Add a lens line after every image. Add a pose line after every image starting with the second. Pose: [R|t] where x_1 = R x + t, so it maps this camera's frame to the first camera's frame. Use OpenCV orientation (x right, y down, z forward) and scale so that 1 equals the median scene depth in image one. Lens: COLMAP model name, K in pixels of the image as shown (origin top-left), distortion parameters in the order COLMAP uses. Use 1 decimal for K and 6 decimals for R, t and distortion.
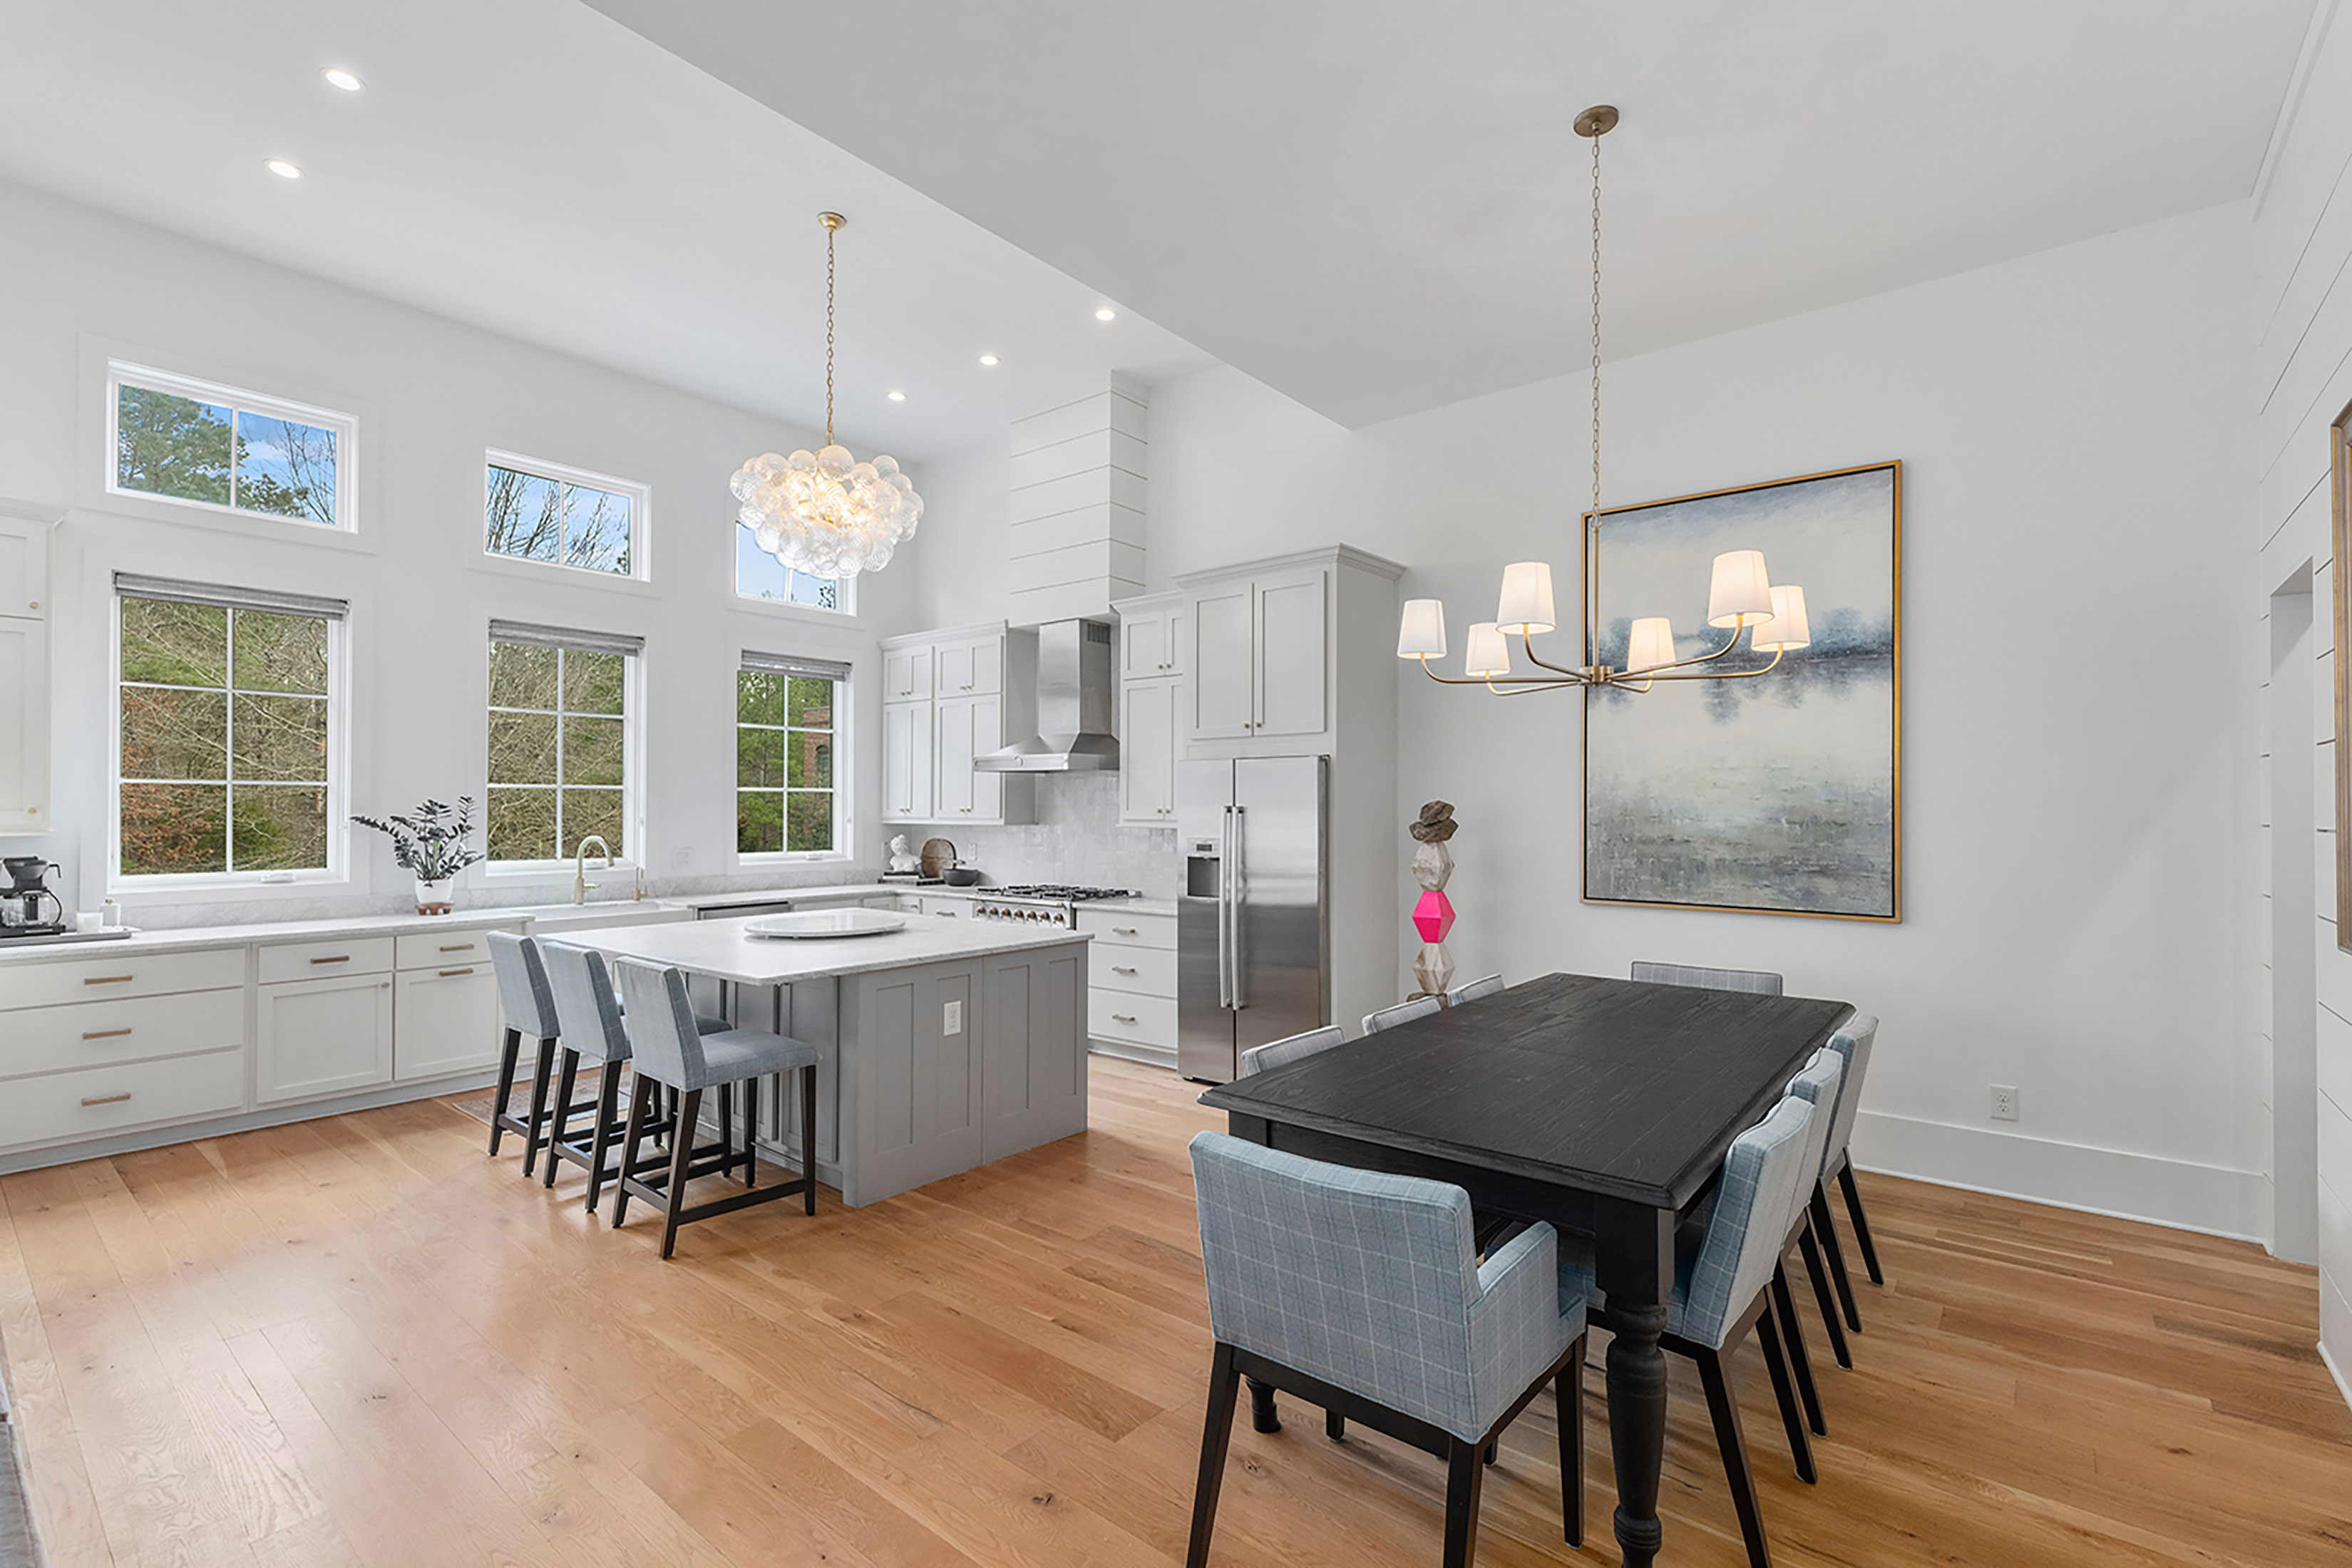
lens RADIAL K [[1047.4, 0, 1175.4], [0, 1047.4, 790.1], [0, 0, 1]] dist [0.008605, -0.001429]
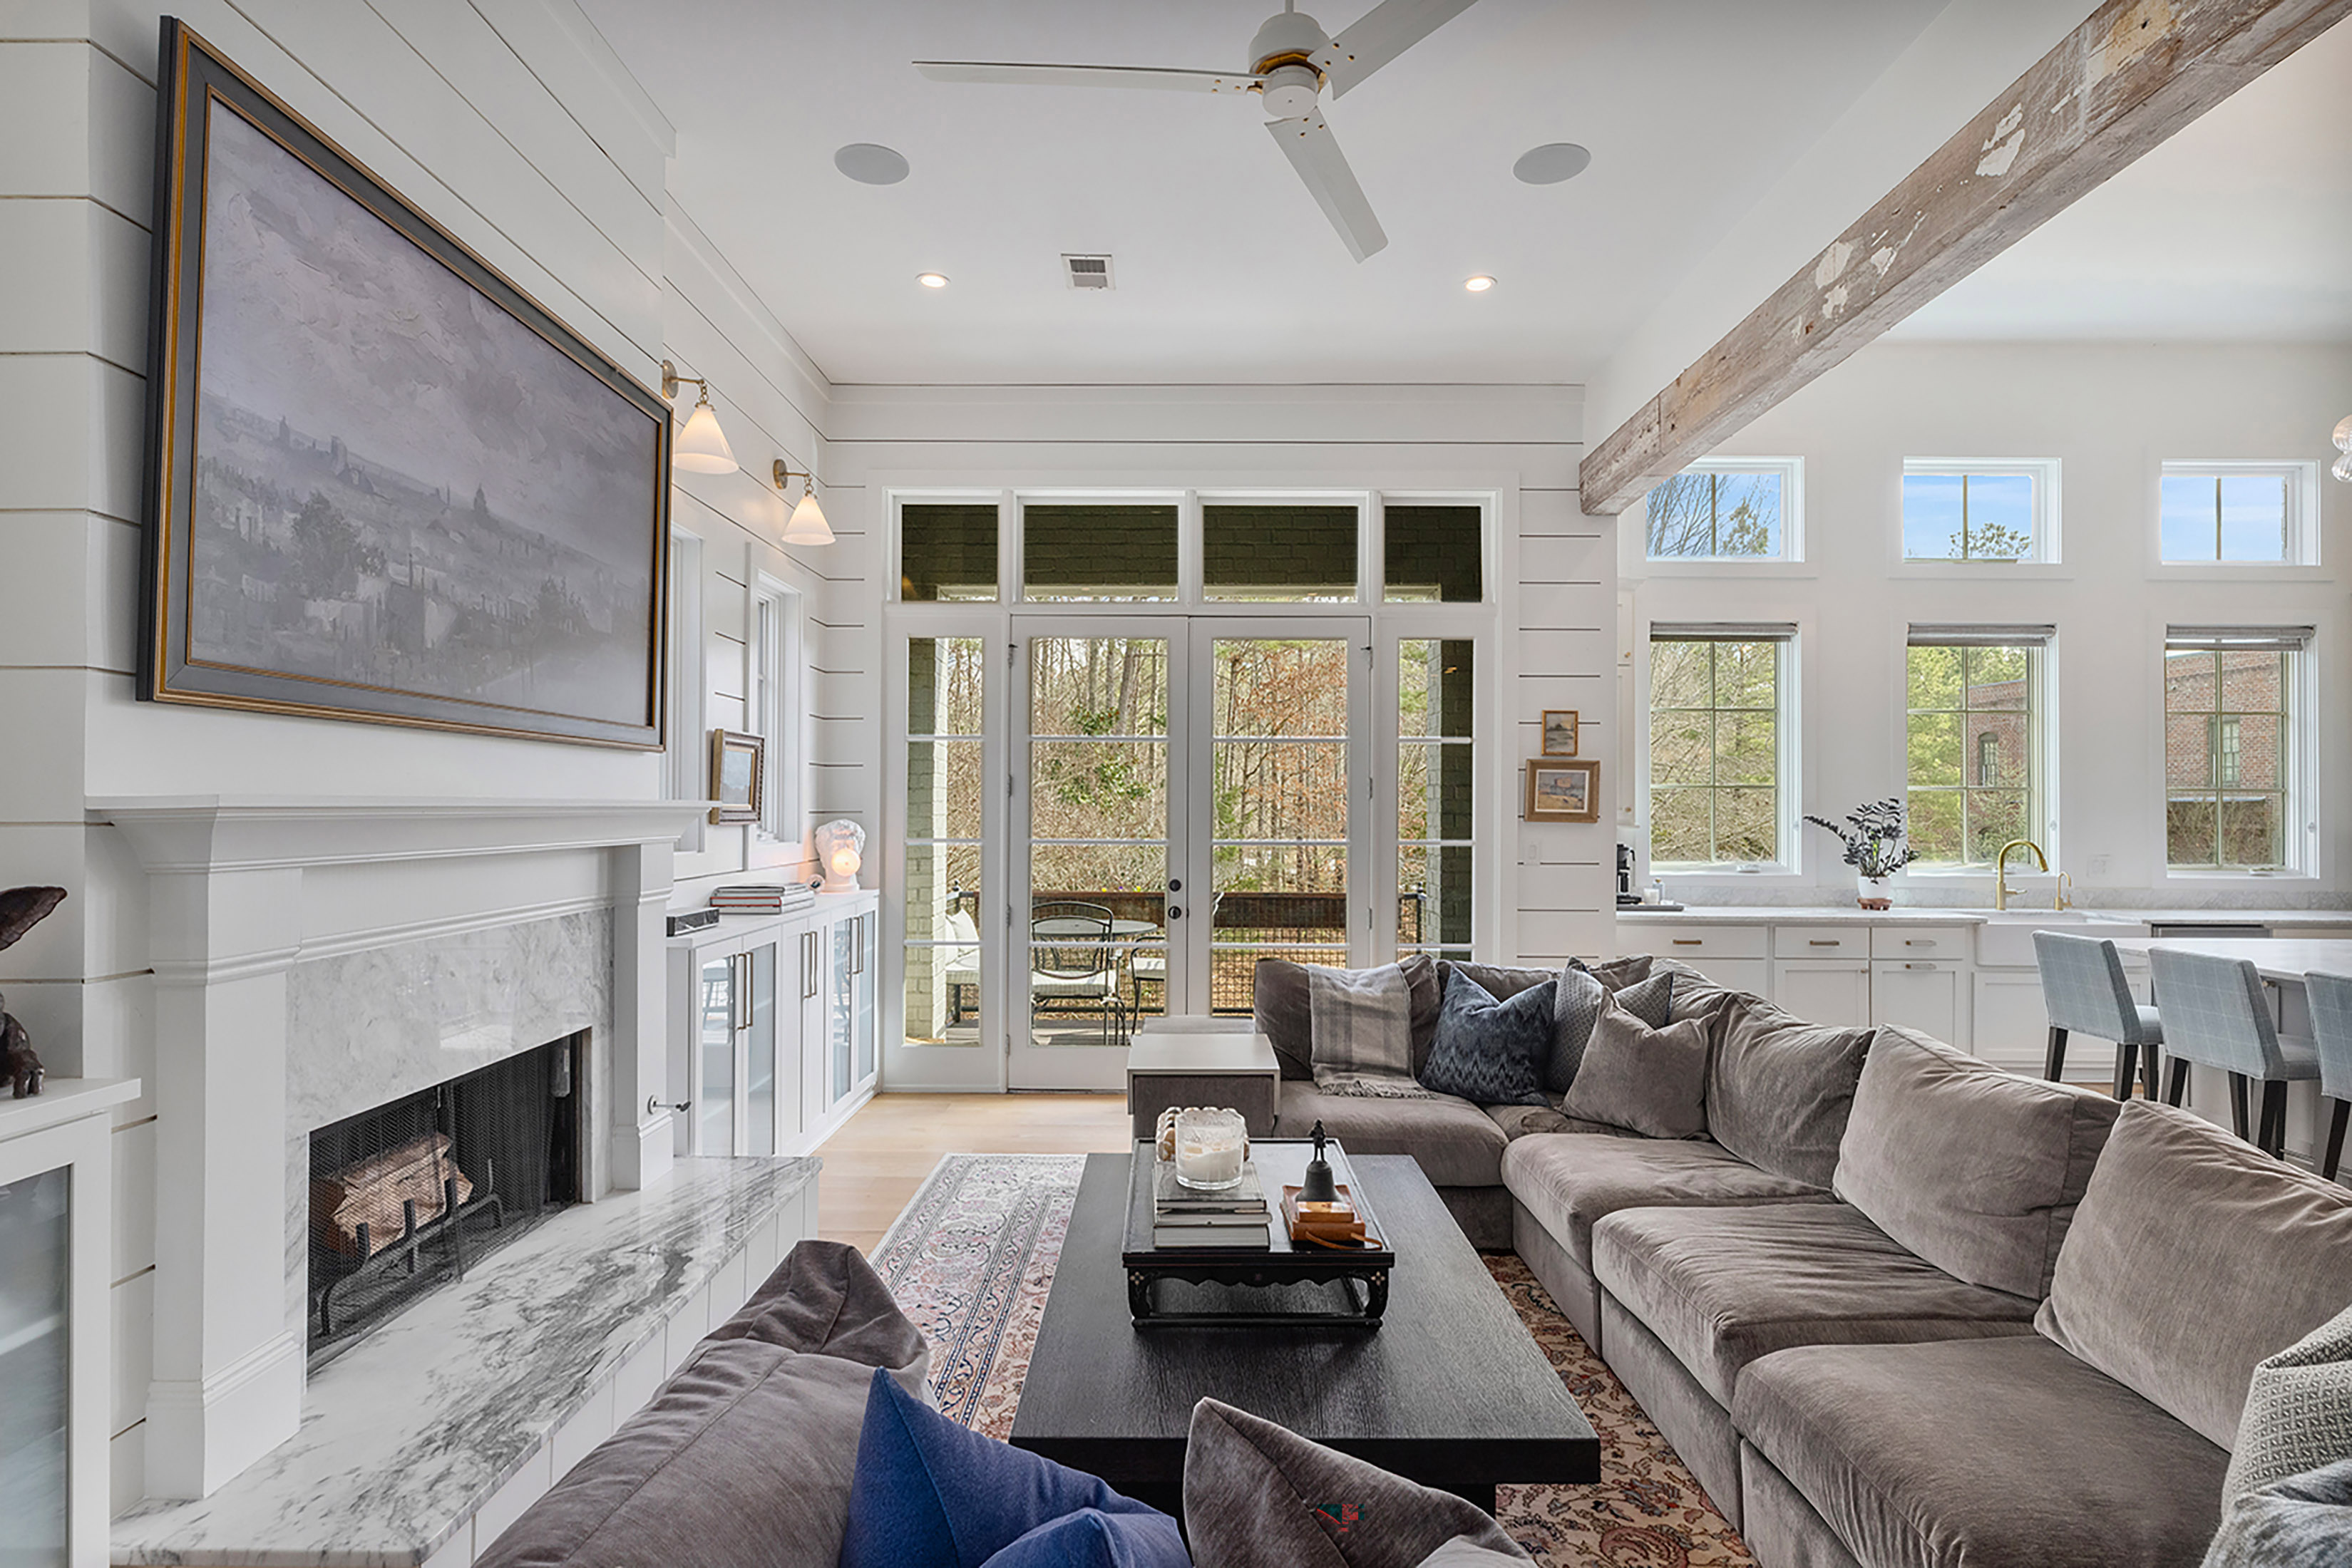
lens RADIAL K [[1167.6, 0, 1180.9], [0, 1167.6, 791.5], [0, 0, 1]] dist [-0.003684, 0.001896]
pose [[0.628506, -0.007030, -0.777773, -0.261578], [0.008061, 0.999964, -0.002525, -0.003630], [0.777763, -0.004683, 0.628541, -0.319584]]
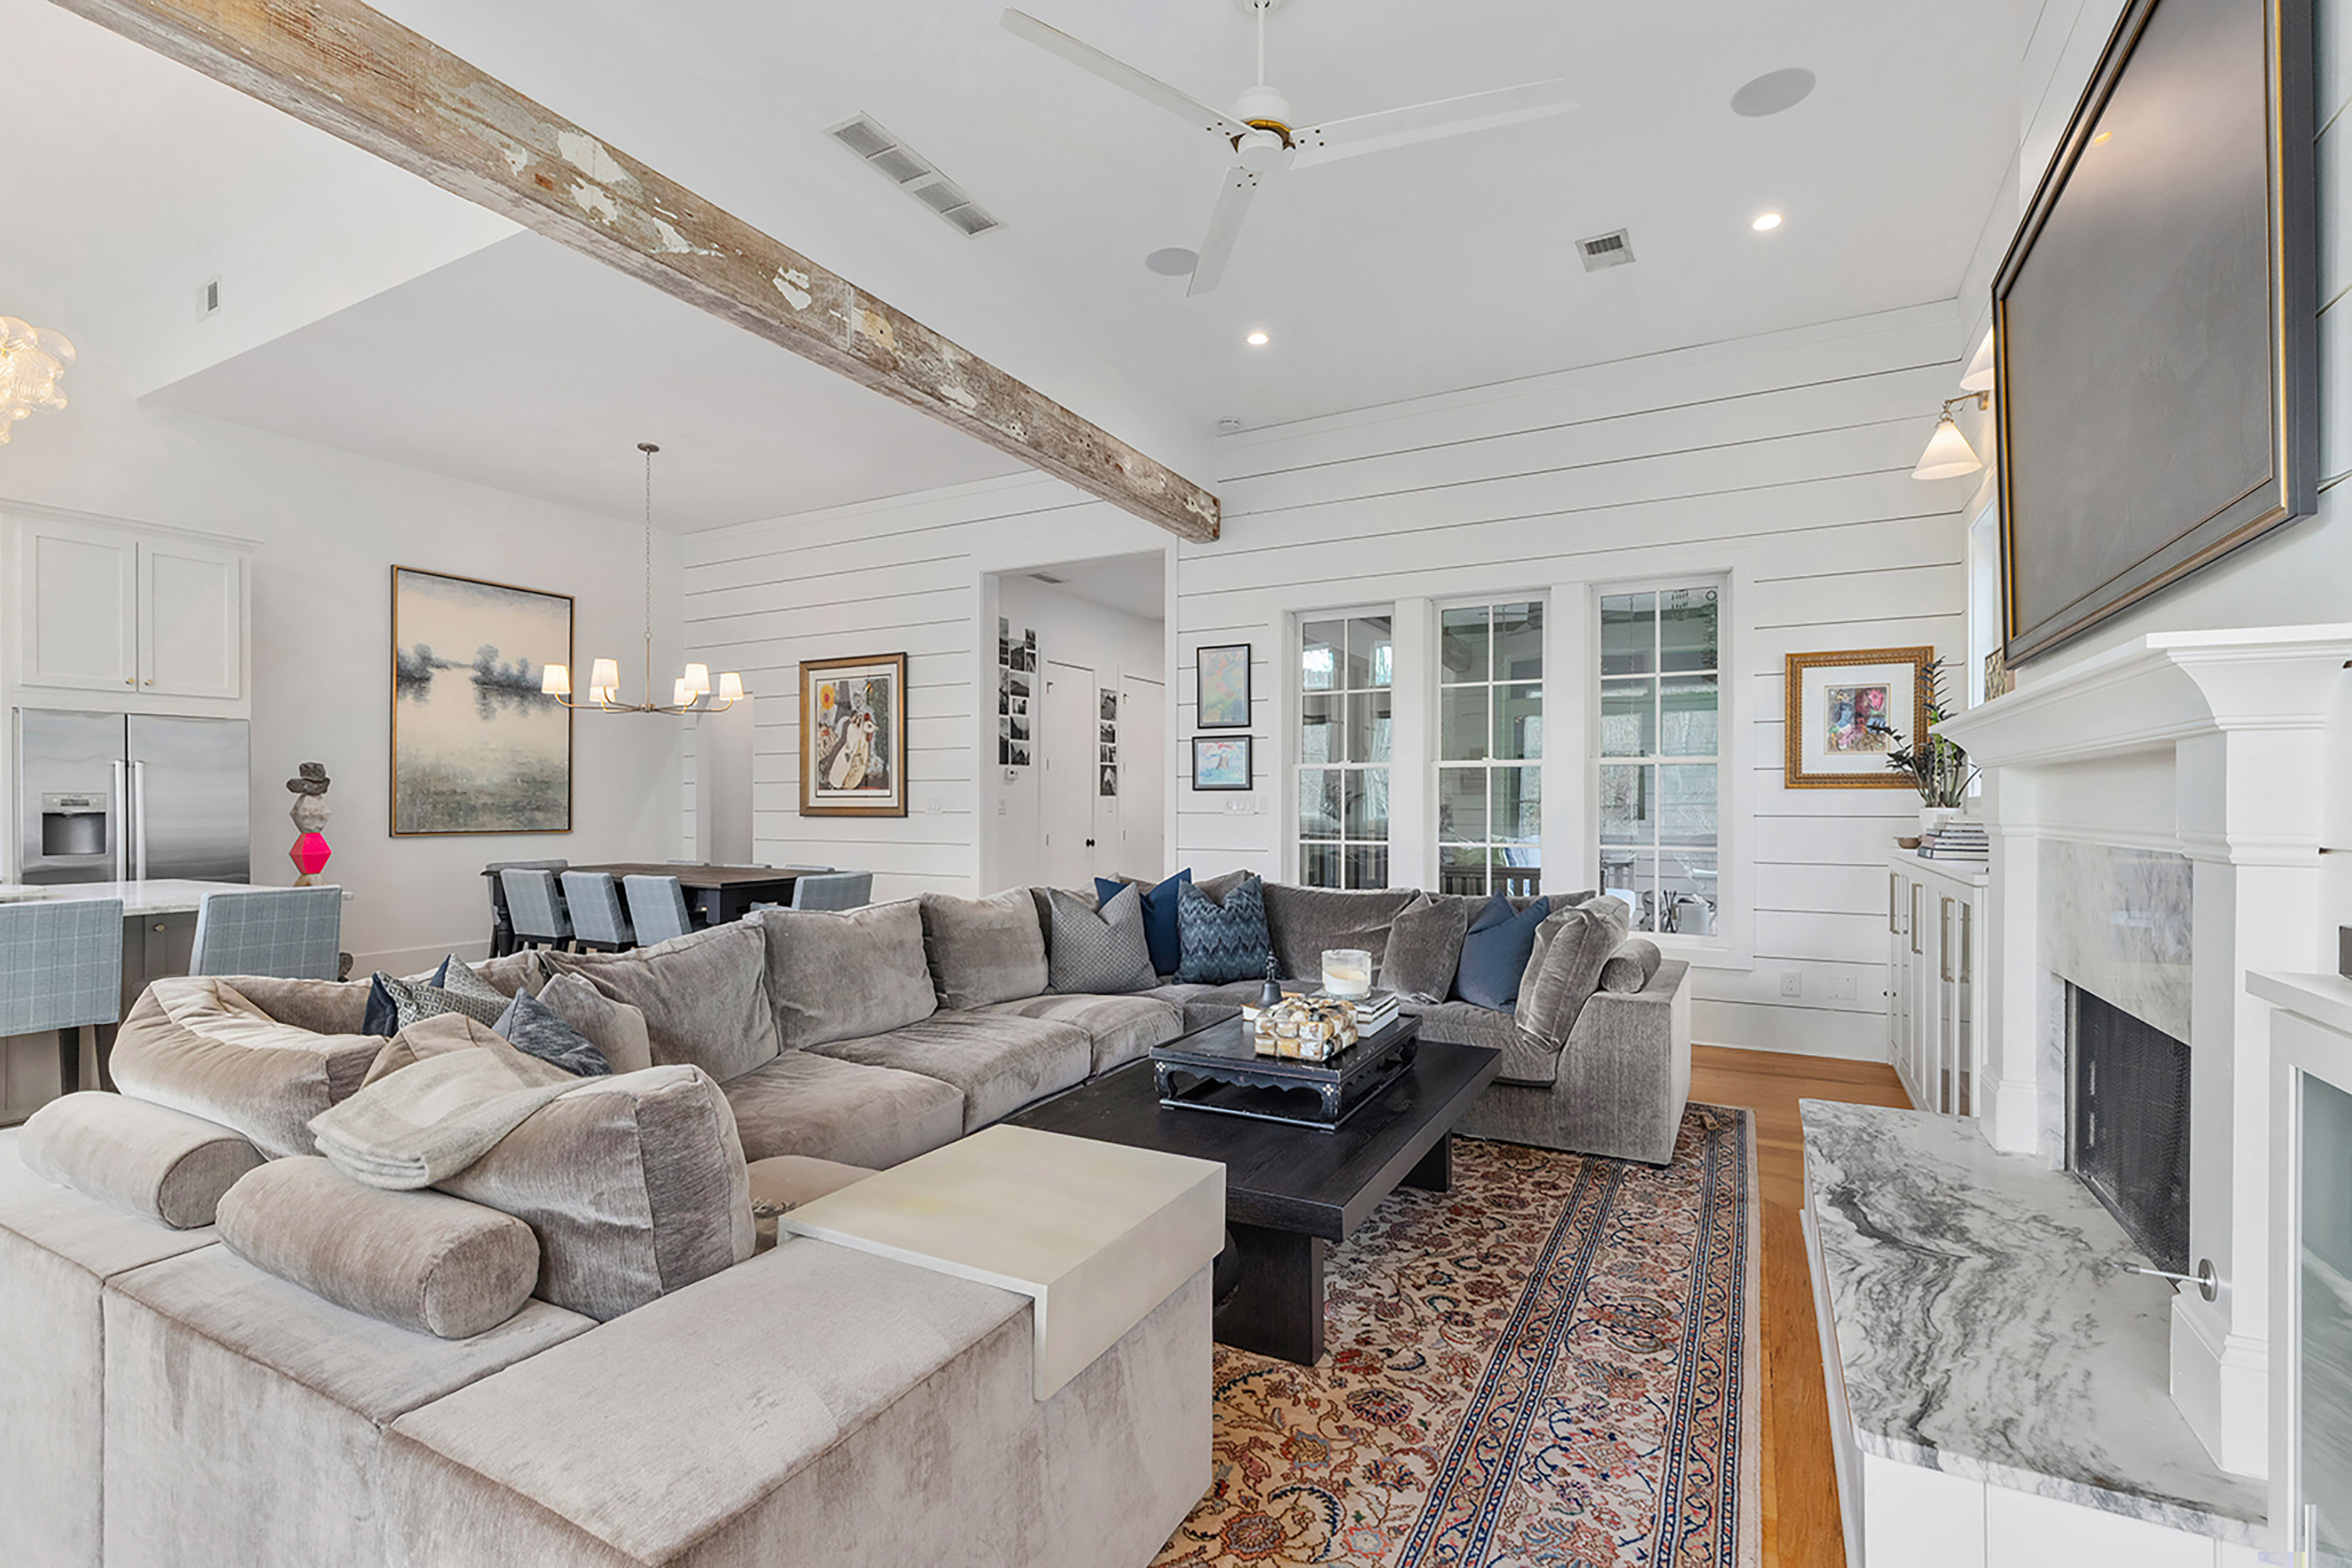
lens RADIAL K [[1060.5, 0, 1174.9], [0, 1060.5, 796.9], [0, 0, 1]] dist [0.005800, -0.000956]
pose [[-0.184578, 0.004225, 0.982809, -1.245307], [-0.016158, 0.999843, -0.007333, 0.046684], [-0.982685, -0.017233, -0.184481, 0.220086]]
